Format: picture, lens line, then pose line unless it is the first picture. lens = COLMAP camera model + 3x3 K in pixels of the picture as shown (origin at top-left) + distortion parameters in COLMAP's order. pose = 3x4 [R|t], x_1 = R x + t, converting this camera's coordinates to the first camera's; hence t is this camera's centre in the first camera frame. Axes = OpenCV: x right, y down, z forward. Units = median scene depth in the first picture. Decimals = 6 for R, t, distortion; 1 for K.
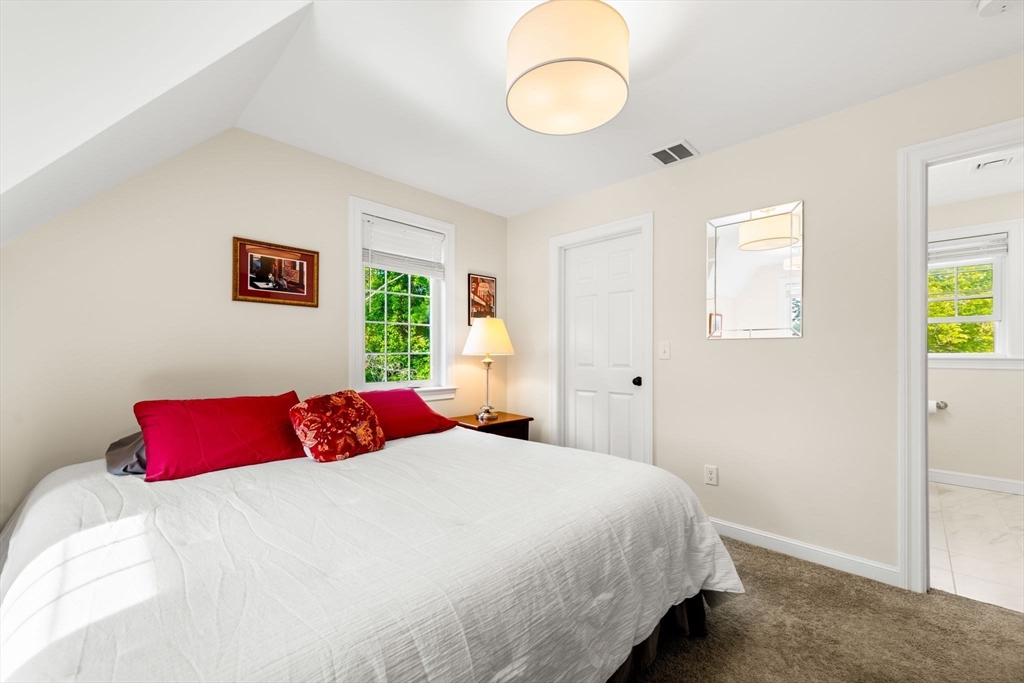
lens RADIAL K [[412.7, 0, 512.6], [0, 412.7, 345.6], [0, 0, 1]] dist [0.002062, -0.000046]
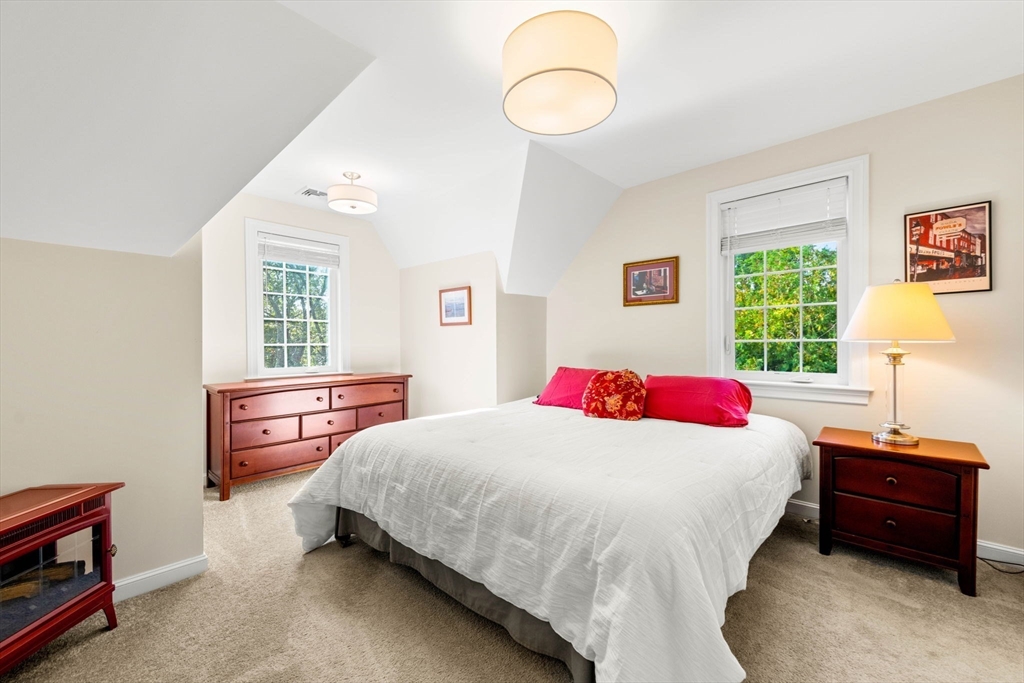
lens RADIAL K [[404.8, 0, 509.7], [0, 404.8, 335.9], [0, 0, 1]] dist [0.009017, -0.000022]
pose [[0.009192, -0.017701, -0.999801, 0.709205], [0.026389, 0.999499, -0.017453, 0.010338], [0.999609, -0.026223, 0.009655, 0.514103]]
